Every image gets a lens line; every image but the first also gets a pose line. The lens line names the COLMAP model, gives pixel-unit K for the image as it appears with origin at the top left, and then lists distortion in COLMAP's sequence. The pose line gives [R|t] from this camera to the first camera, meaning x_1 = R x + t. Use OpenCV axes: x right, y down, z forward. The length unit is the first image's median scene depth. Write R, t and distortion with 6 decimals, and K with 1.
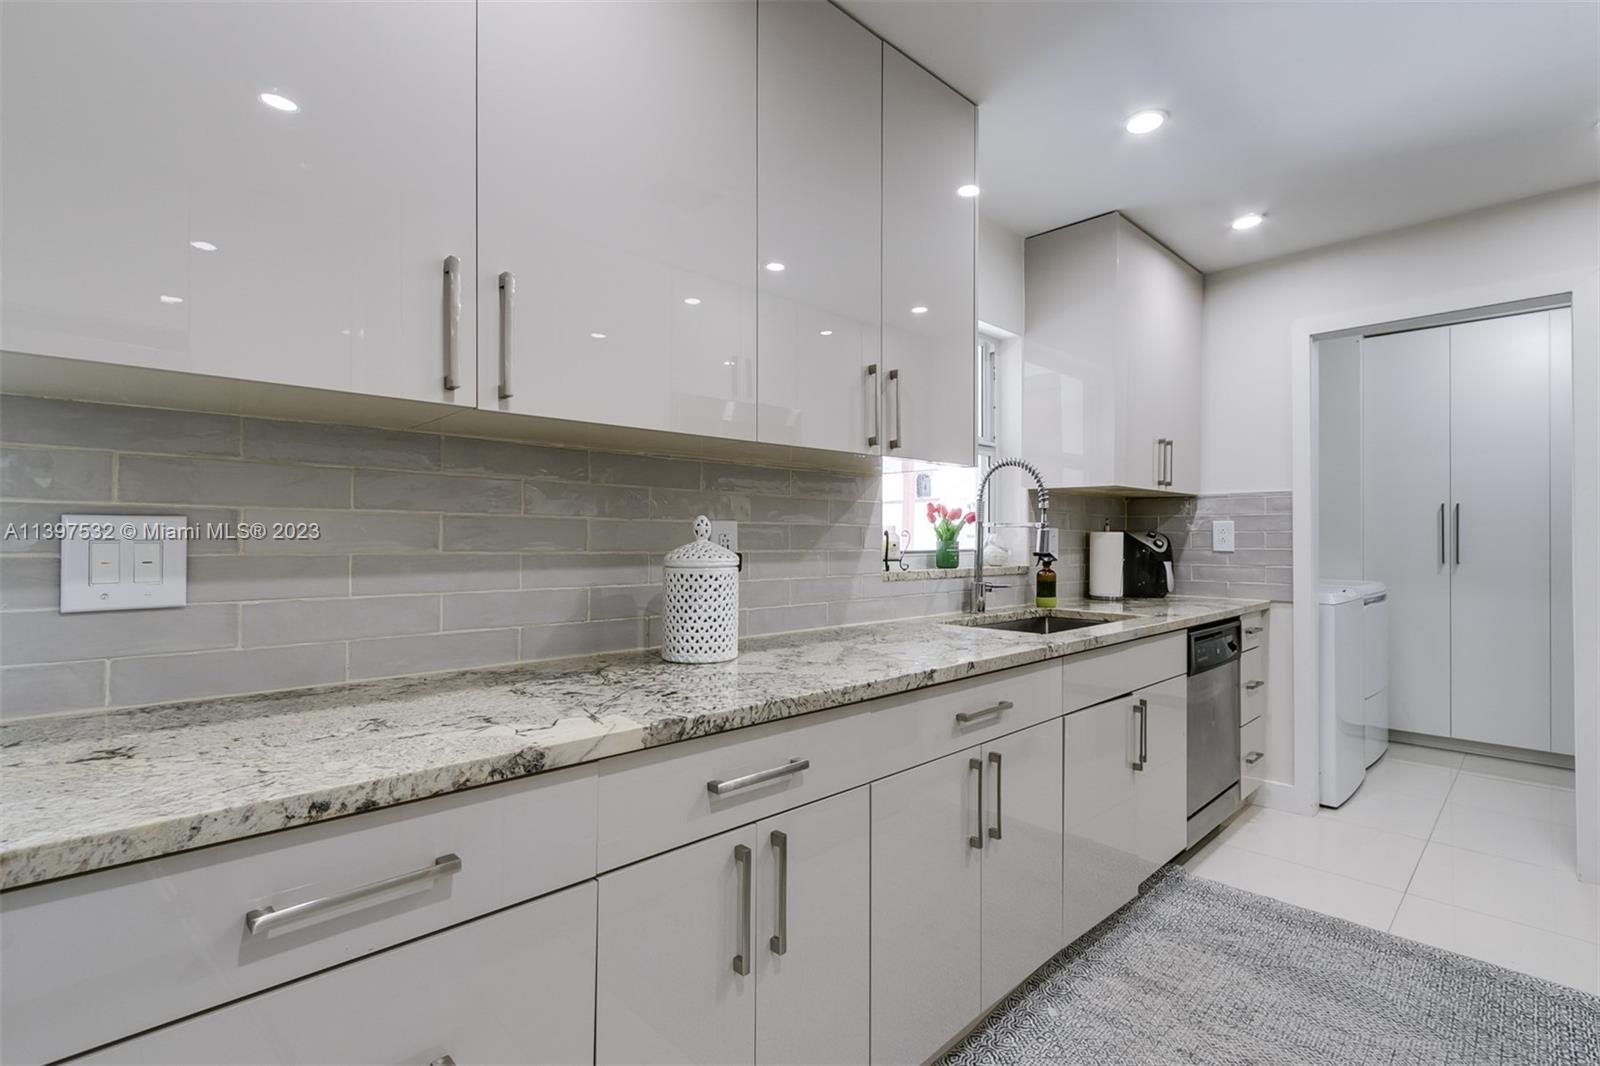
lens RADIAL K [[736.0, 0, 822.4], [0, 736.0, 532.8], [0, 0, 1]] dist [-0.003723, 0.000821]
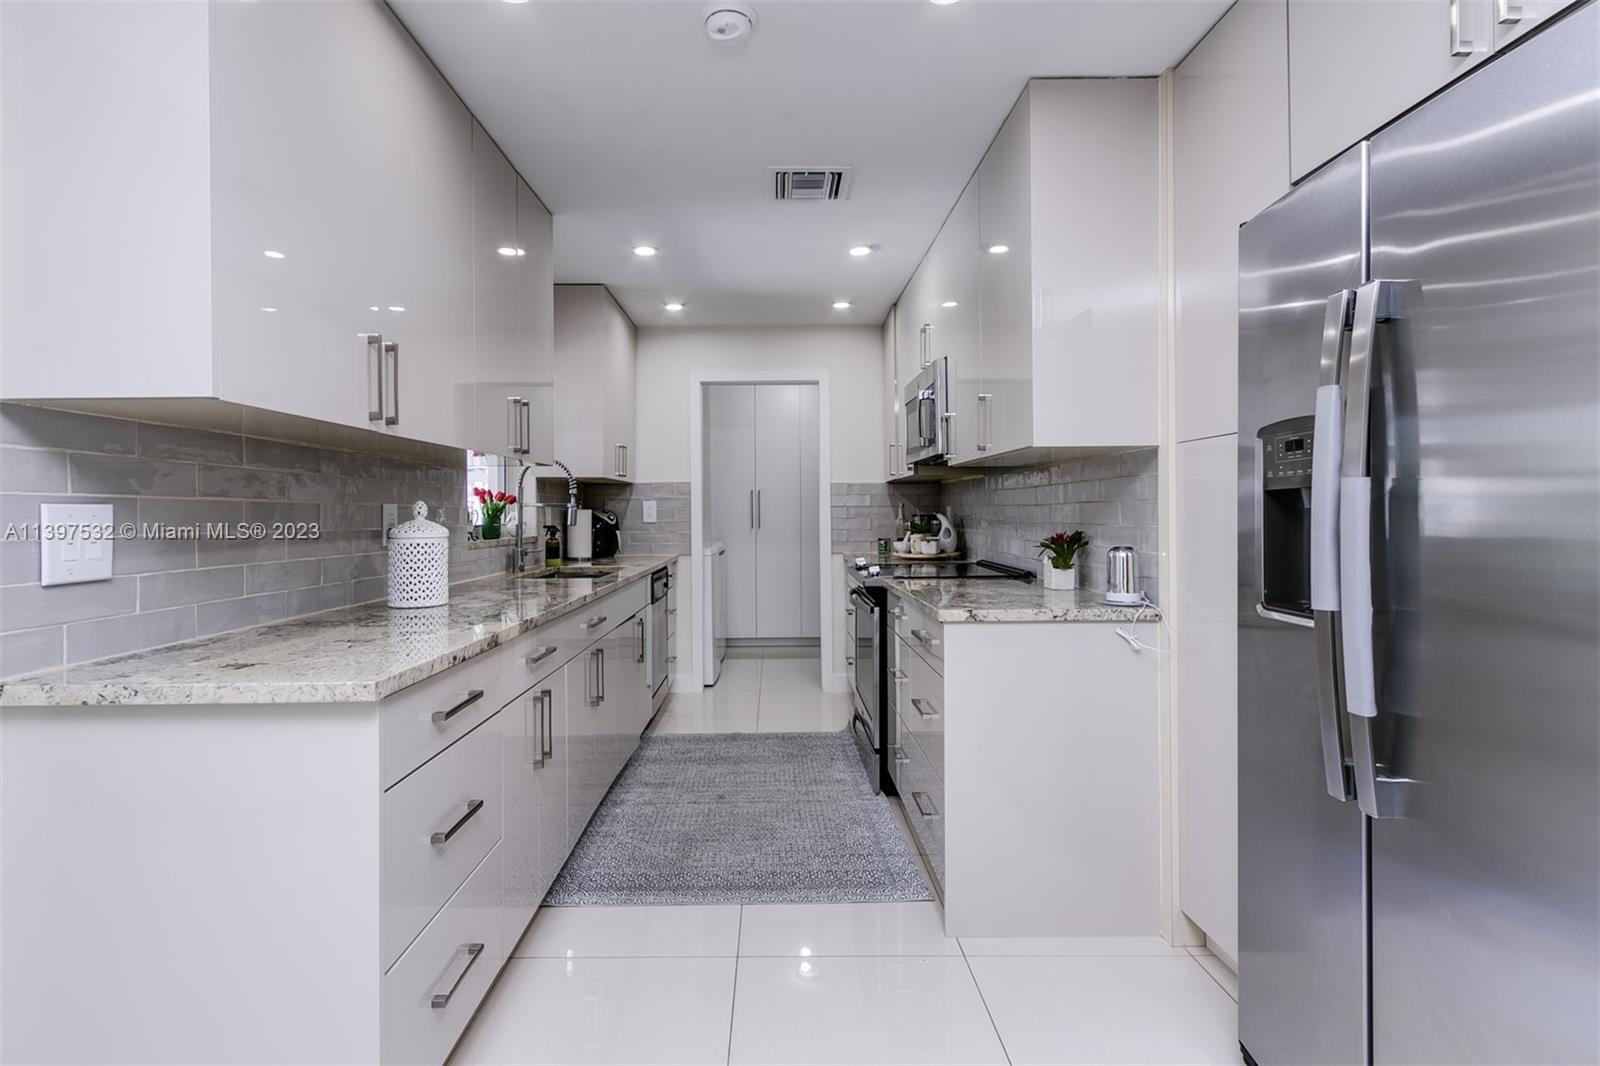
lens RADIAL K [[760.3, 0, 785.9], [0, 760.3, 504.4], [0, 0, 1]] dist [0.002706, 0.000338]
pose [[0.696262, -0.000682, 0.717788, -0.434189], [0.004123, 0.999987, -0.003048, -0.006118], [-0.717776, 0.005081, 0.696255, -0.293355]]
